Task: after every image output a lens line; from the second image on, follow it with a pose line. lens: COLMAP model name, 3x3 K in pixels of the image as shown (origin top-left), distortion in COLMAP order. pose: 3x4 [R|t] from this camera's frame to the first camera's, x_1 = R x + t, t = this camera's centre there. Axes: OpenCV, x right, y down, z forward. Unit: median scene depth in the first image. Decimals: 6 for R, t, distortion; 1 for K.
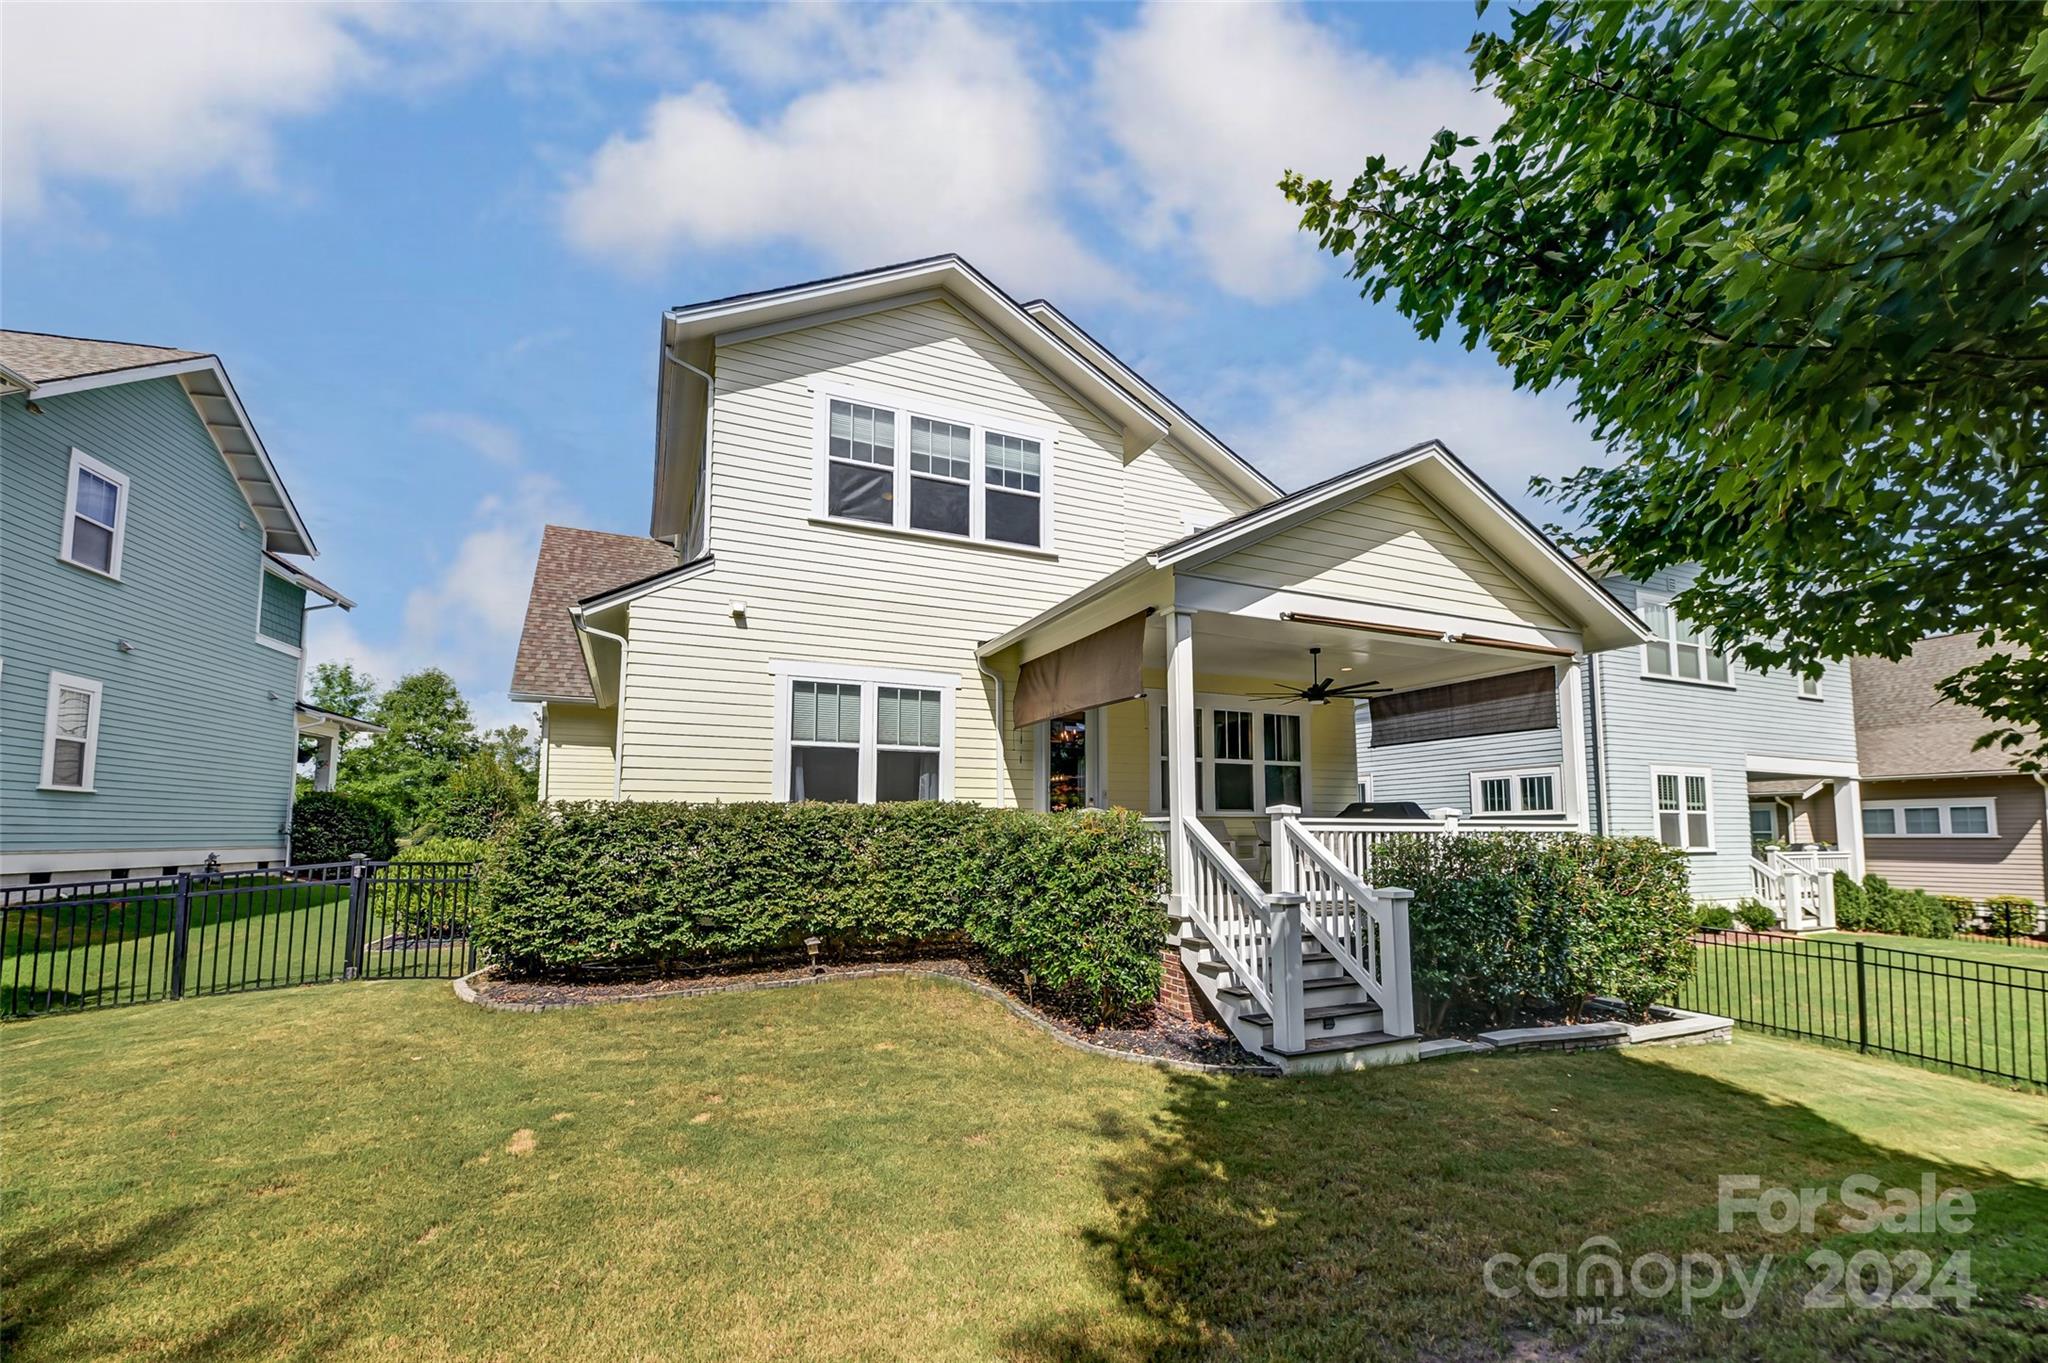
lens RADIAL K [[830.6, 0, 1022.4], [0, 830.6, 769.4], [0, 0, 1]] dist [0.000064, -0.000082]
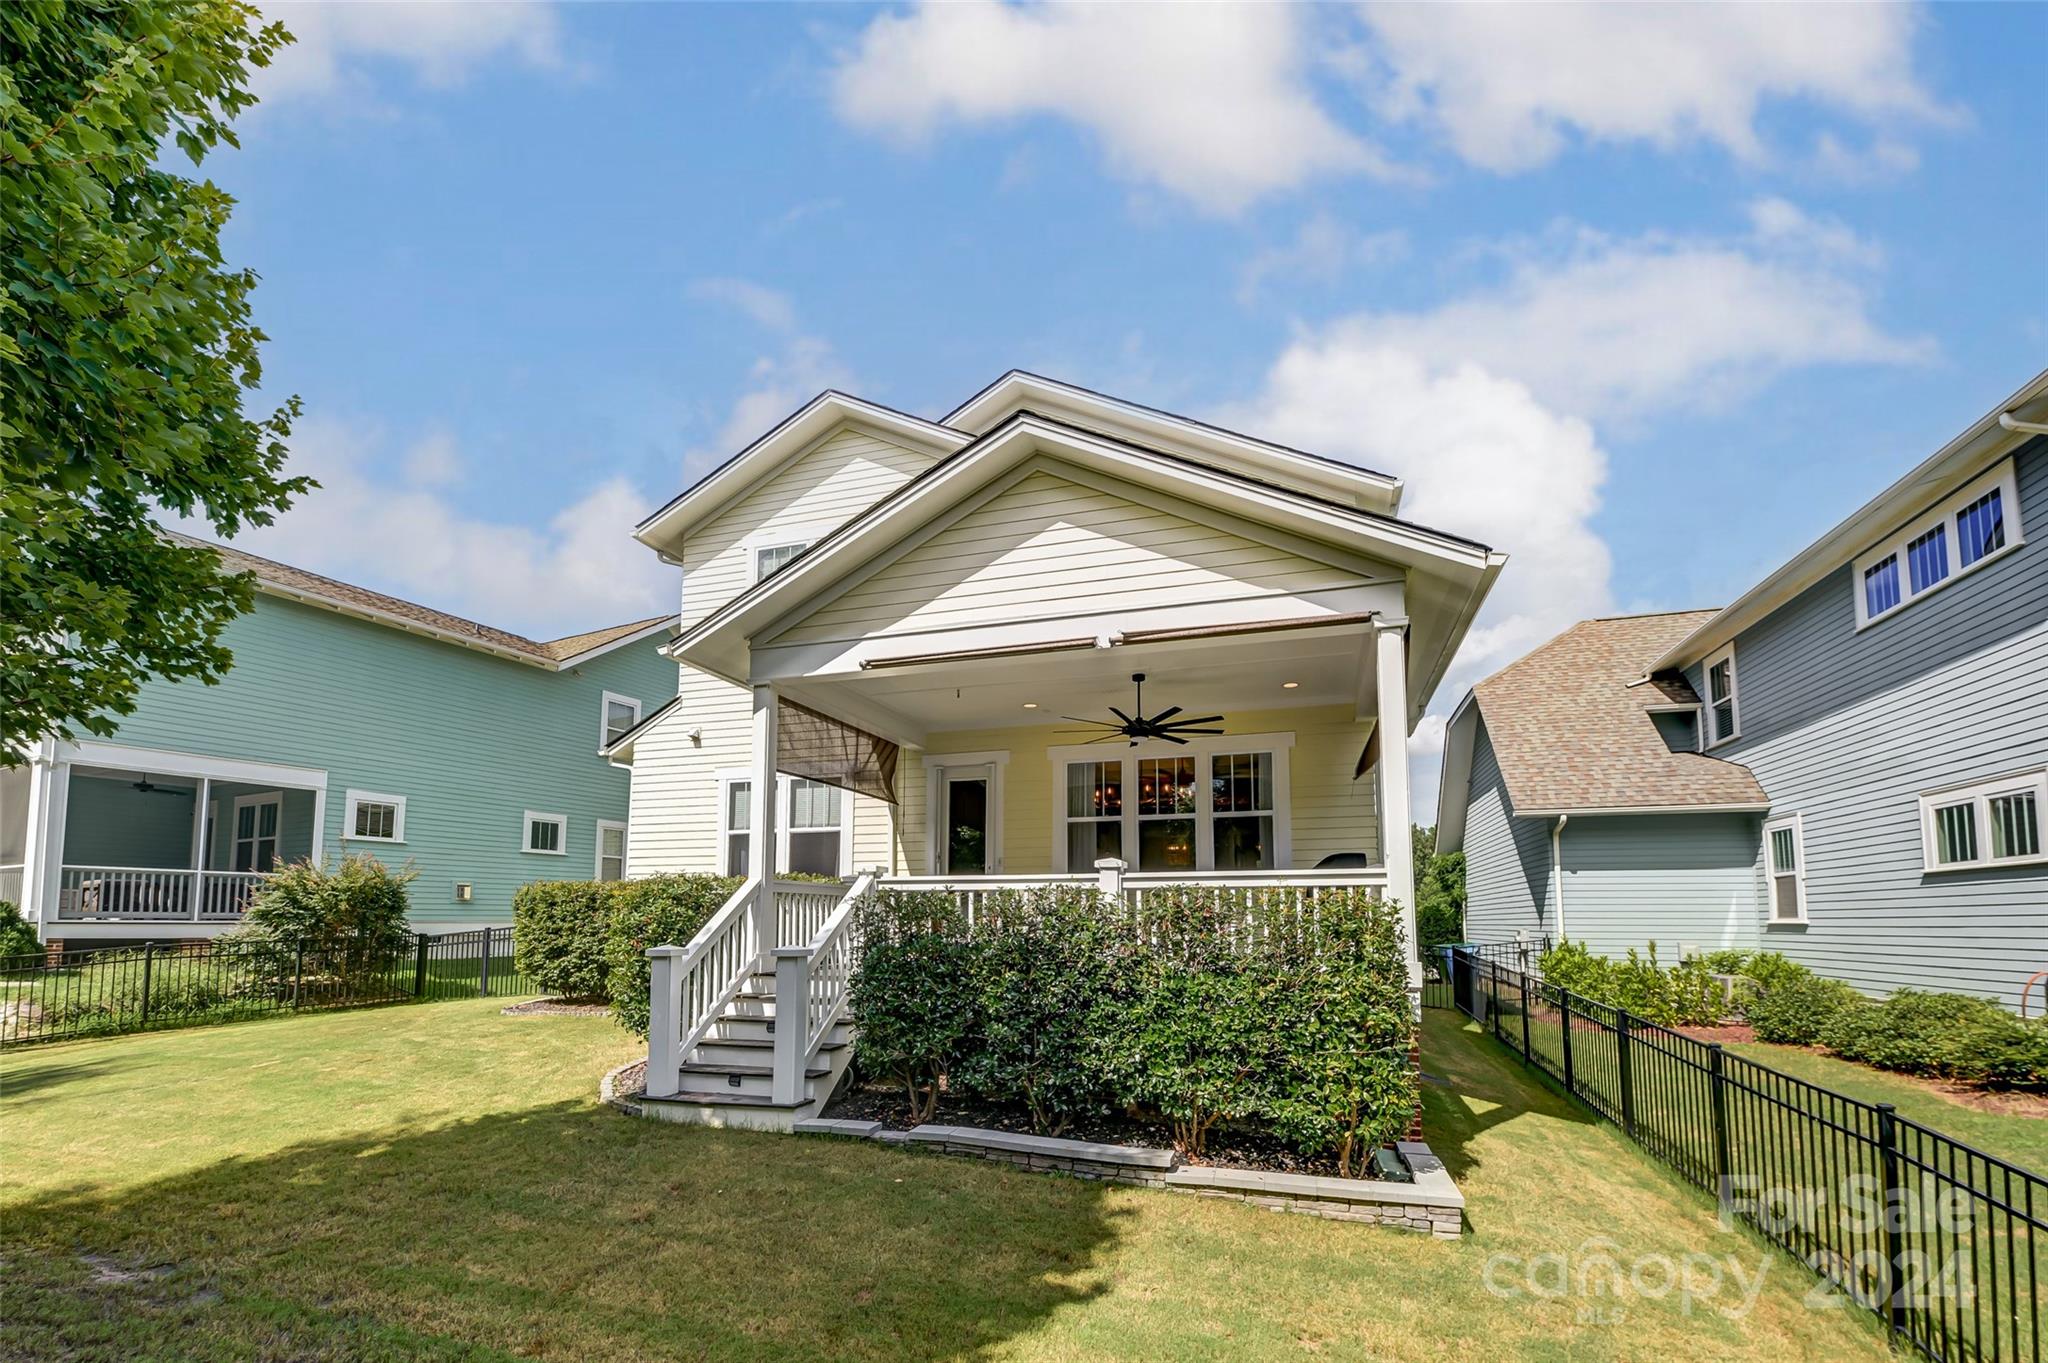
lens RADIAL K [[824.5, 0, 1034.2], [0, 824.5, 858.4], [0, 0, 1]] dist [0.000156, -0.000109]
pose [[0.769715, -0.049085, -0.636498, 1.062421], [0.051206, 0.998574, -0.015084, 0.061053], [0.636331, -0.020982, 0.771131, 0.391710]]
